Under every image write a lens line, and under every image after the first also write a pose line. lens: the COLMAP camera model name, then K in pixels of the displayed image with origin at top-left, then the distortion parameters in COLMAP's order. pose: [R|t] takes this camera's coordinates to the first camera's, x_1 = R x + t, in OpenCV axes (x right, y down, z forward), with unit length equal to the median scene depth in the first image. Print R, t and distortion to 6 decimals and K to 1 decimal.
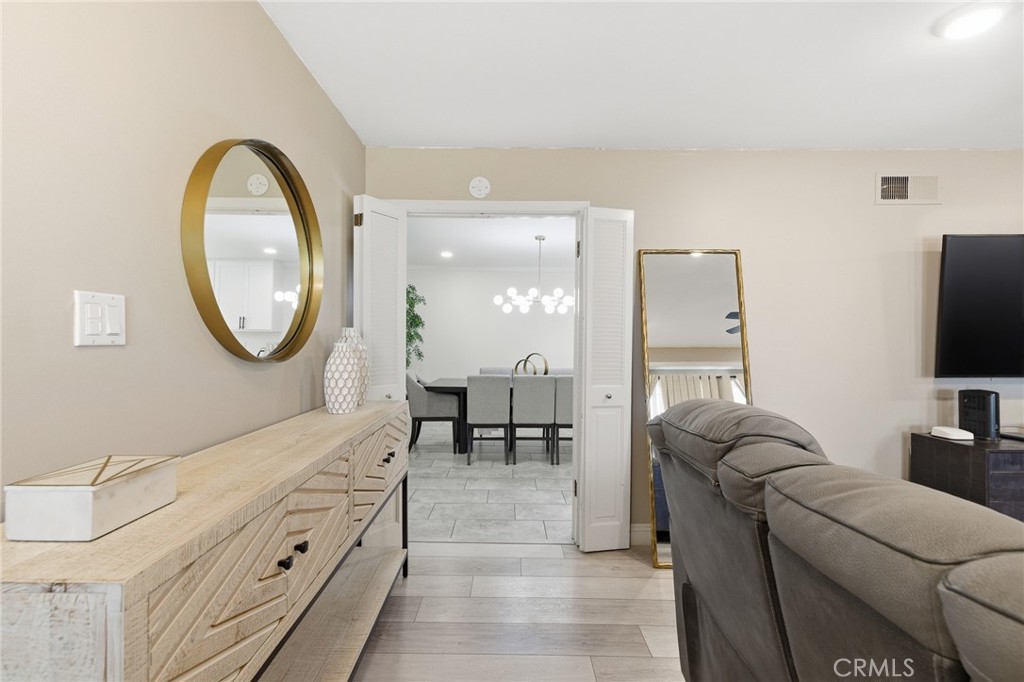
lens RADIAL K [[438.4, 0, 512.8], [0, 438.4, 336.2], [0, 0, 1]] dist [0.000265, -0.000668]
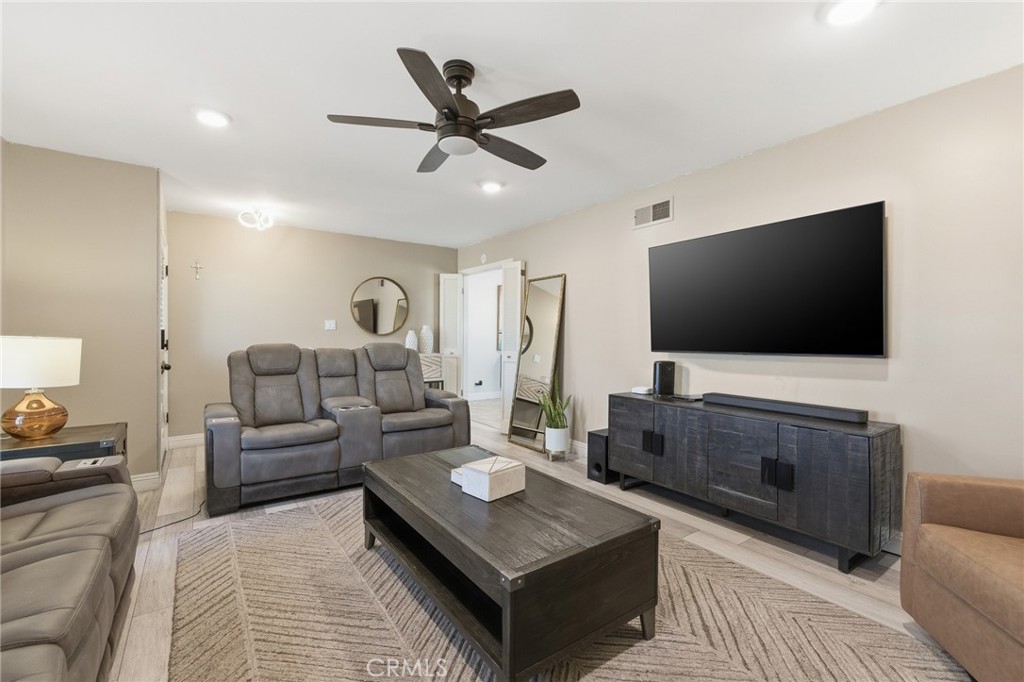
lens RADIAL K [[438.4, 0, 512.8], [0, 438.4, 336.2], [0, 0, 1]] dist [0.000265, -0.000668]
pose [[0.593183, -0.005555, -0.805049, 1.755260], [0.003586, 0.999985, -0.004258, 0.048743], [0.805060, -0.000361, 0.593194, -0.157940]]
